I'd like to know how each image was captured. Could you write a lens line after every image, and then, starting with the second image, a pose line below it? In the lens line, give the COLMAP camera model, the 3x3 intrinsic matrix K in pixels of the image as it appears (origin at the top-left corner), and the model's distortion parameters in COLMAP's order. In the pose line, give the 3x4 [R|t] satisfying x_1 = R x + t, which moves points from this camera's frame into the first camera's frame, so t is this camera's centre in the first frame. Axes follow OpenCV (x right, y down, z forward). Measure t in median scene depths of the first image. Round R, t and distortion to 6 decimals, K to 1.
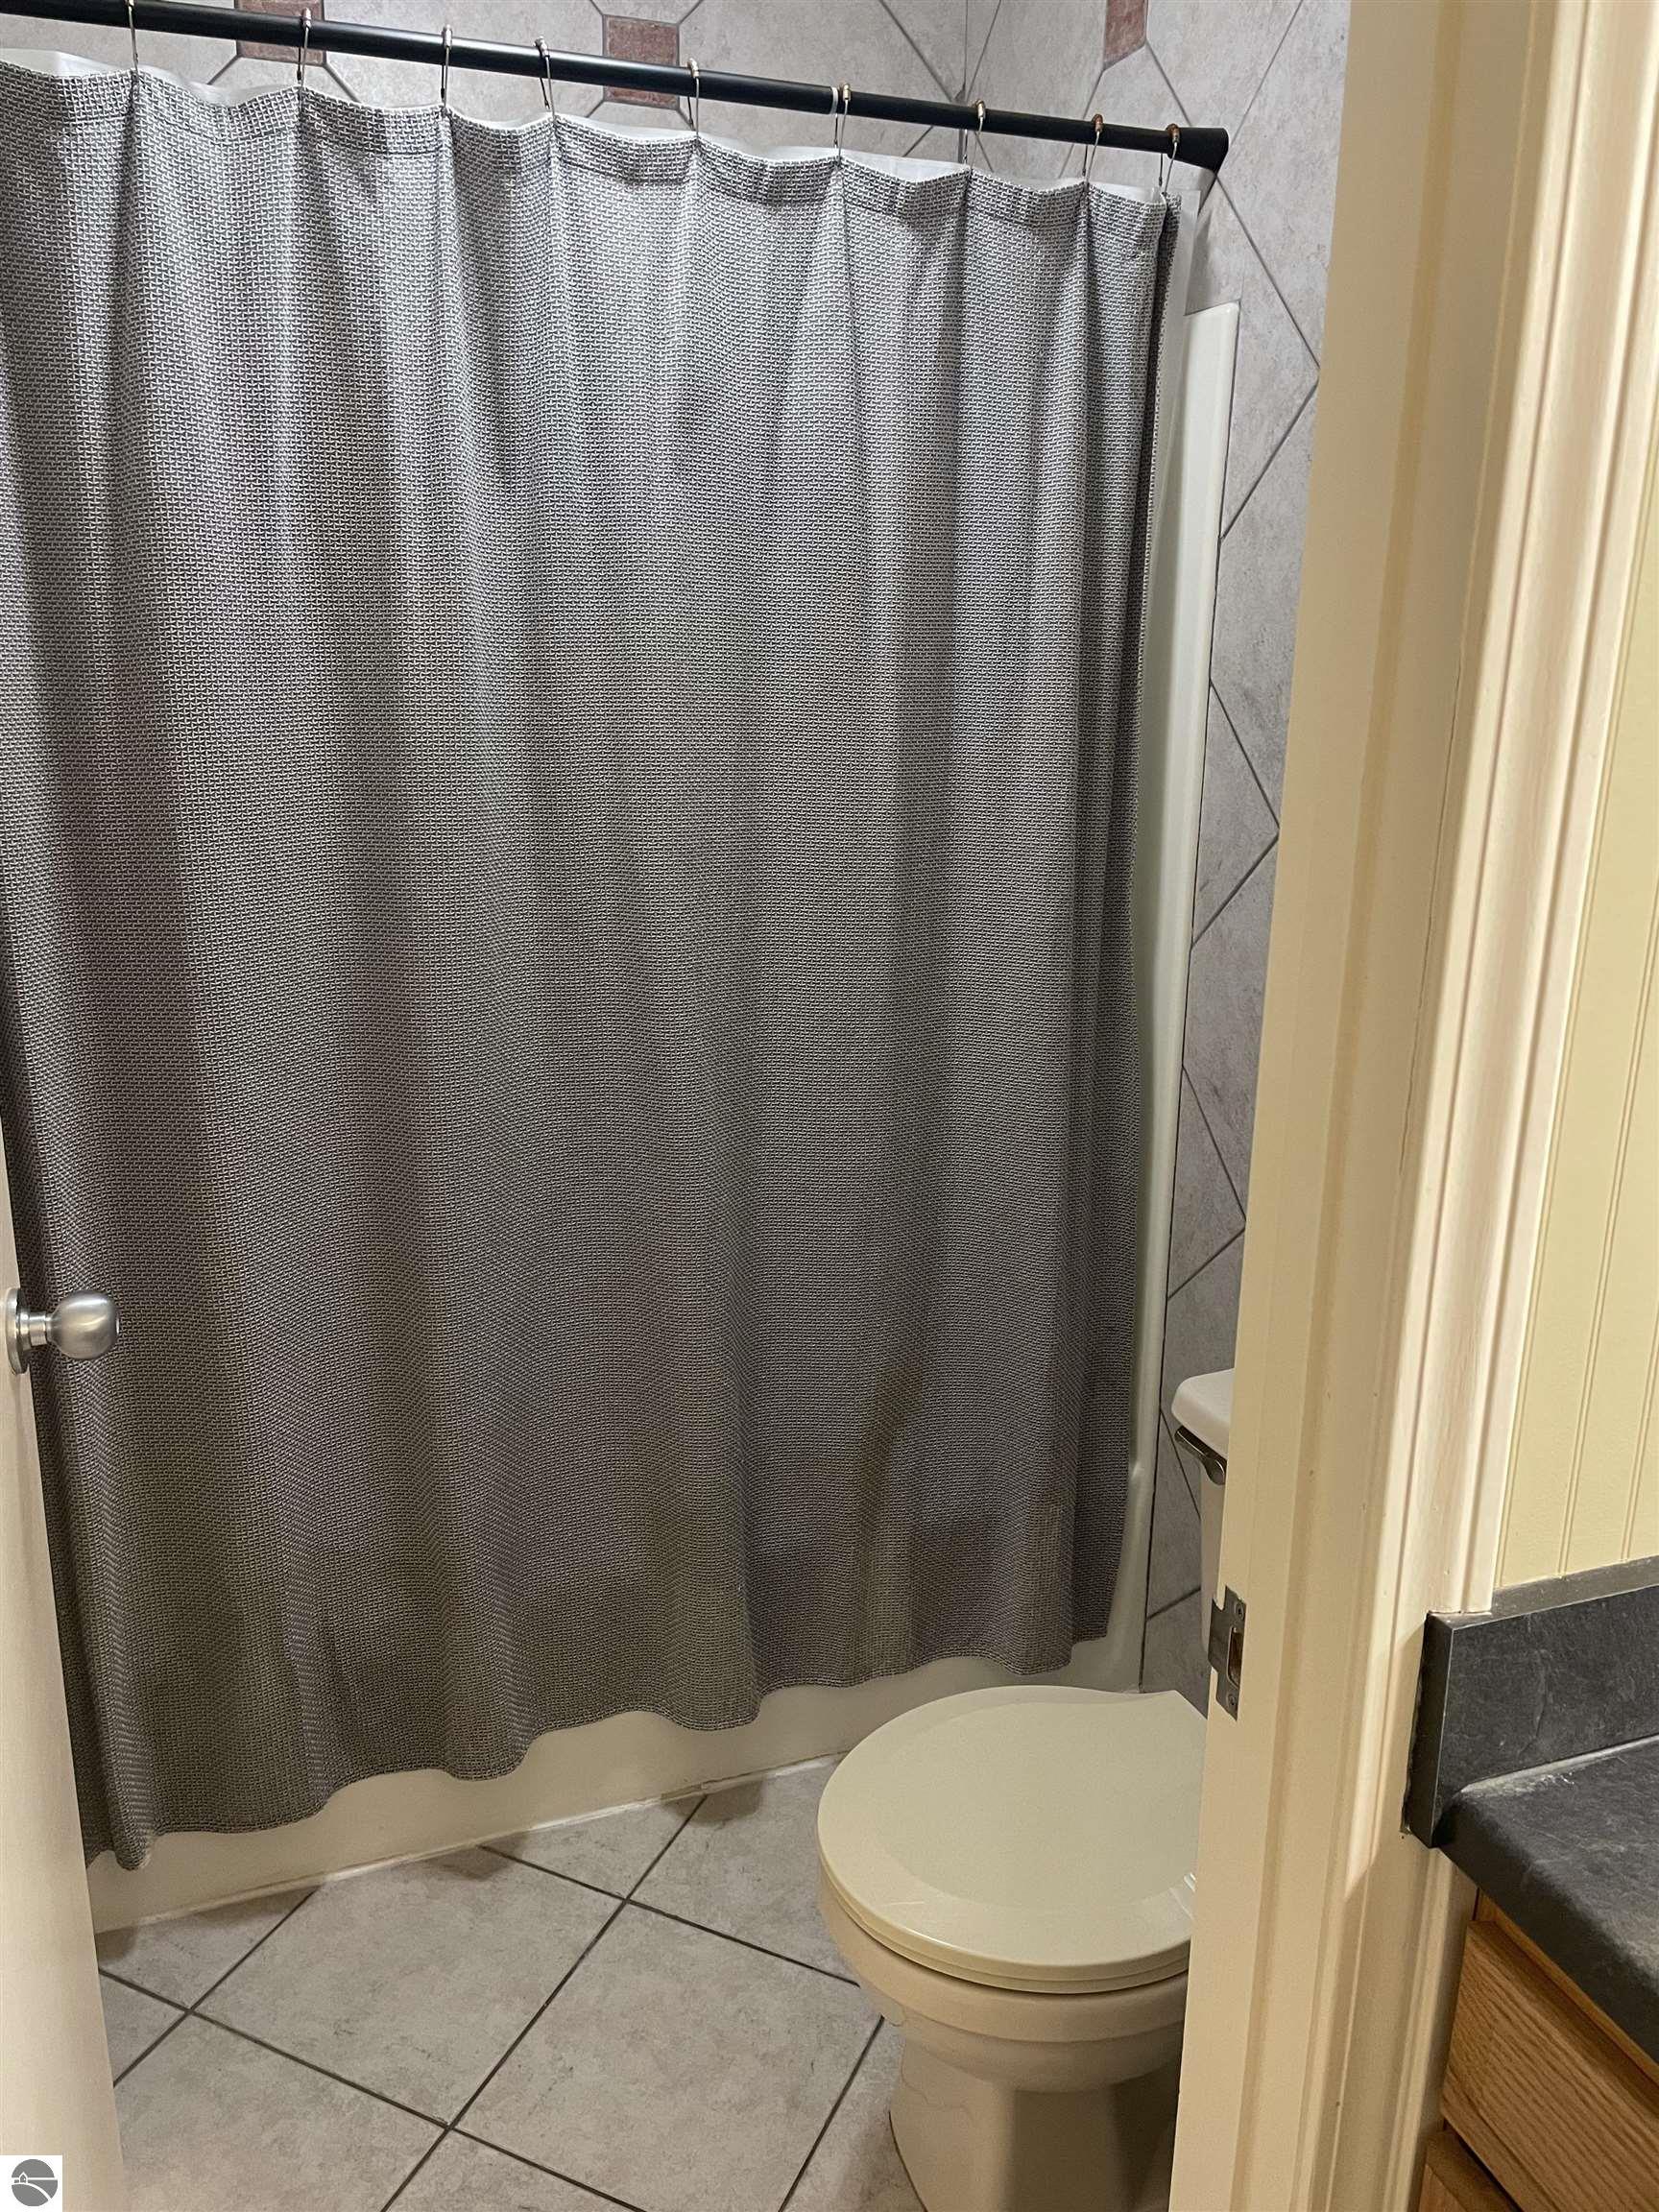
lens RADIAL K [[1688.8, 0, 826.5], [0, 1688.8, 1105.4], [0, 0, 1]] dist [0.030950, -0.002723]
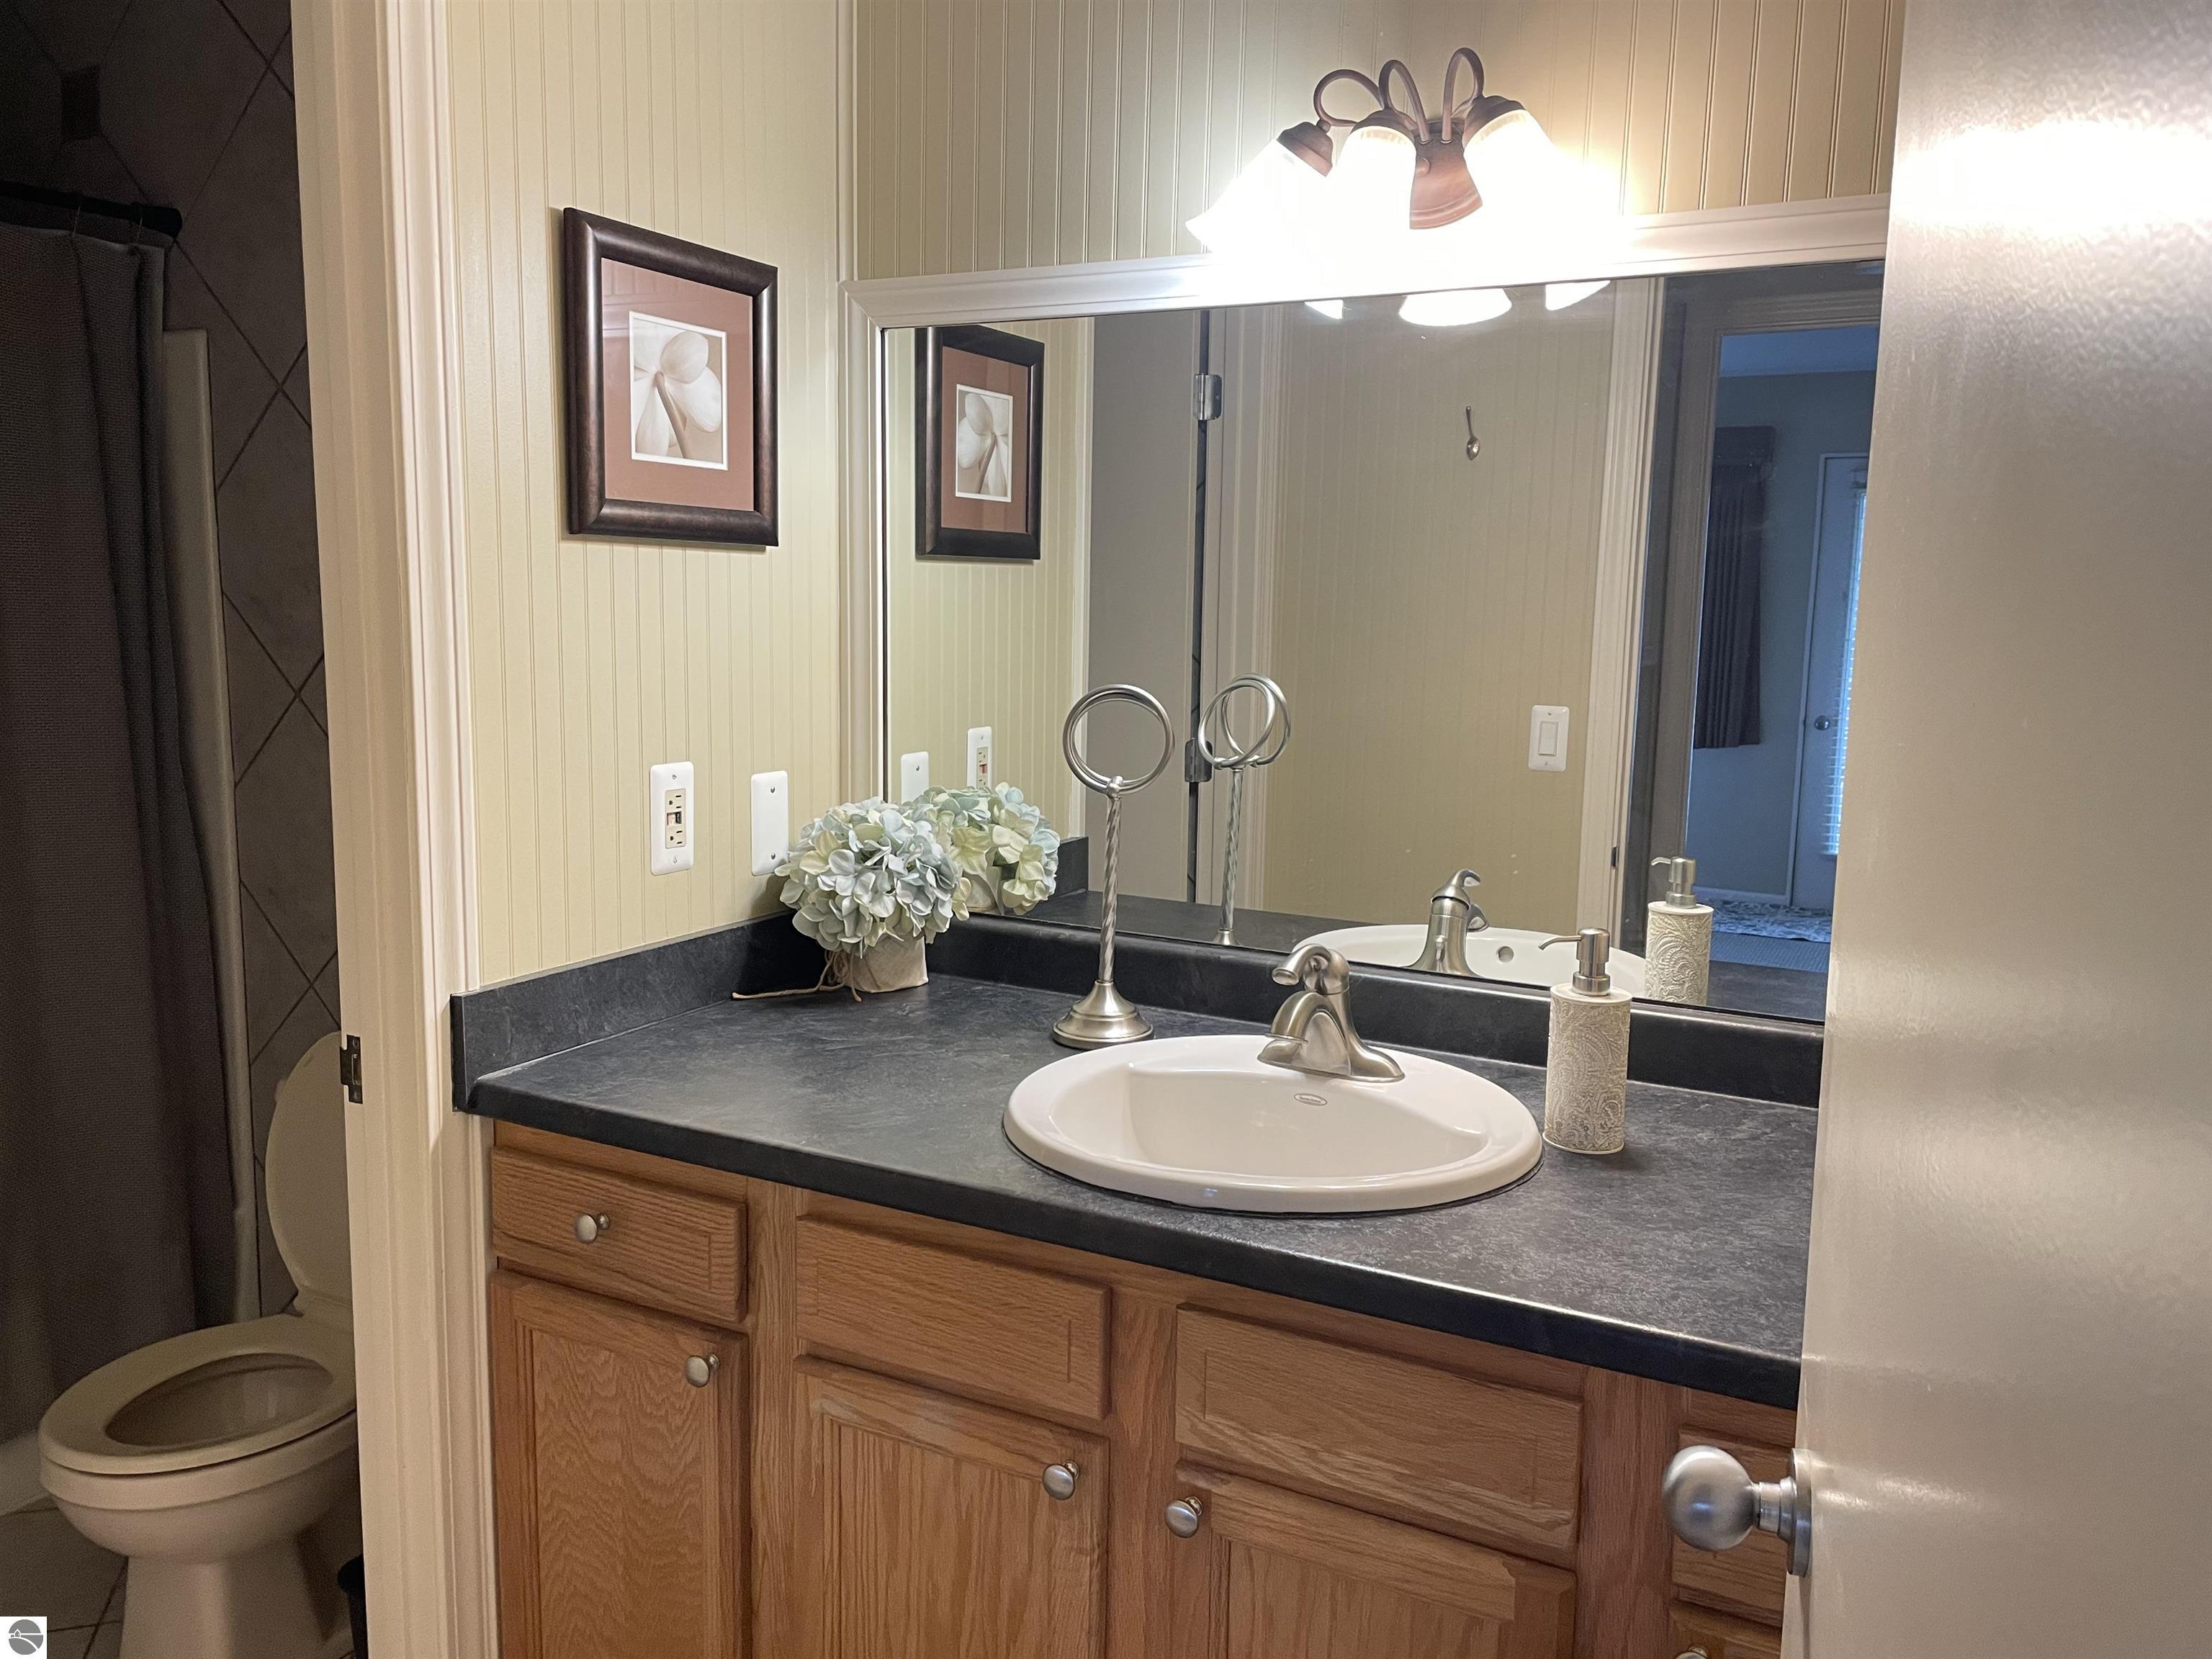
lens RADIAL K [[1688.8, 0, 1108.3], [0, 1688.8, 818.6], [0, 0, 1]] dist [0.030950, -0.002723]
pose [[0.746751, -0.087006, 0.659388, -0.398869], [0.171968, 0.982952, -0.065052, 0.346993], [-0.642487, 0.161971, 0.748983, -1.116961]]
